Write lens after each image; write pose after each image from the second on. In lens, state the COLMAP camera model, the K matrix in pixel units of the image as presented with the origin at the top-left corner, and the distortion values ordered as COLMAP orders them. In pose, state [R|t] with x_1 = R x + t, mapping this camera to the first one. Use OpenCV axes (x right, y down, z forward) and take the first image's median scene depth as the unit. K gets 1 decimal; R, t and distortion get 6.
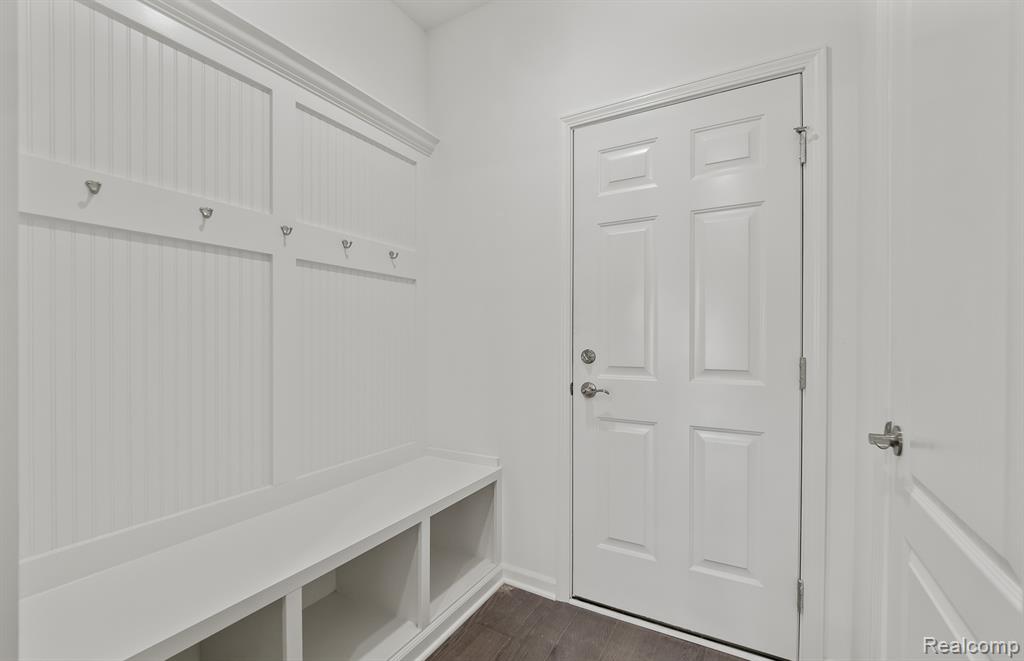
lens RADIAL K [[440.0, 0, 511.6], [0, 440.0, 334.9], [0, 0, 1]] dist [0.001355, -0.000741]
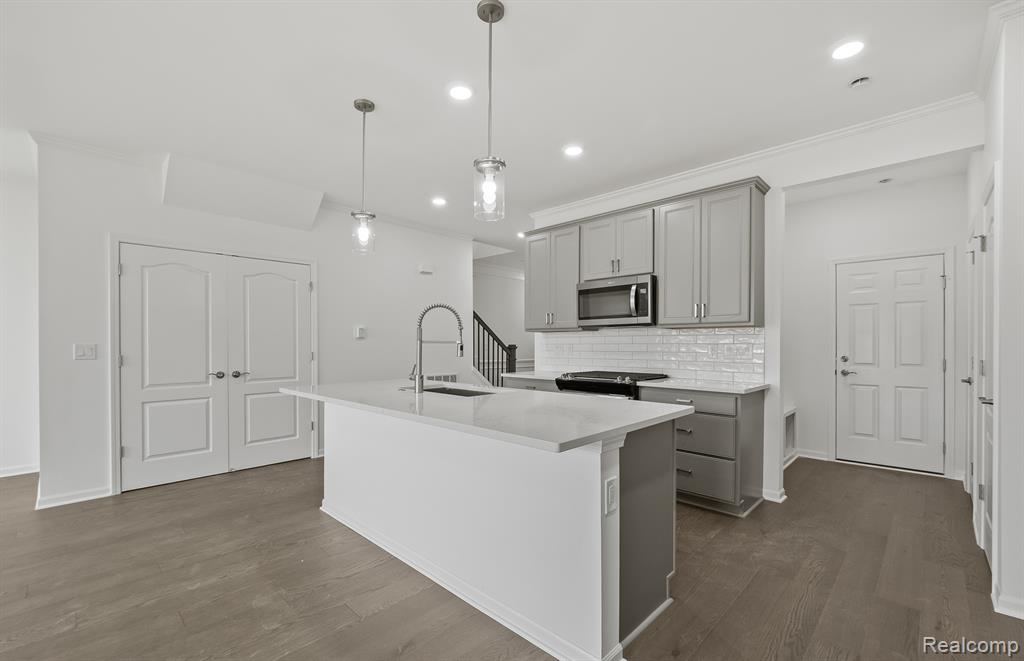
lens RADIAL K [[440.0, 0, 535.0], [0, 440.0, 342.4], [0, 0, 1]] dist [0.001355, -0.000741]
pose [[0.975978, -0.002147, -0.217860, -0.976588], [0.001287, 0.999991, -0.004090, -0.035164], [0.217867, 0.003712, 0.975971, -1.770898]]
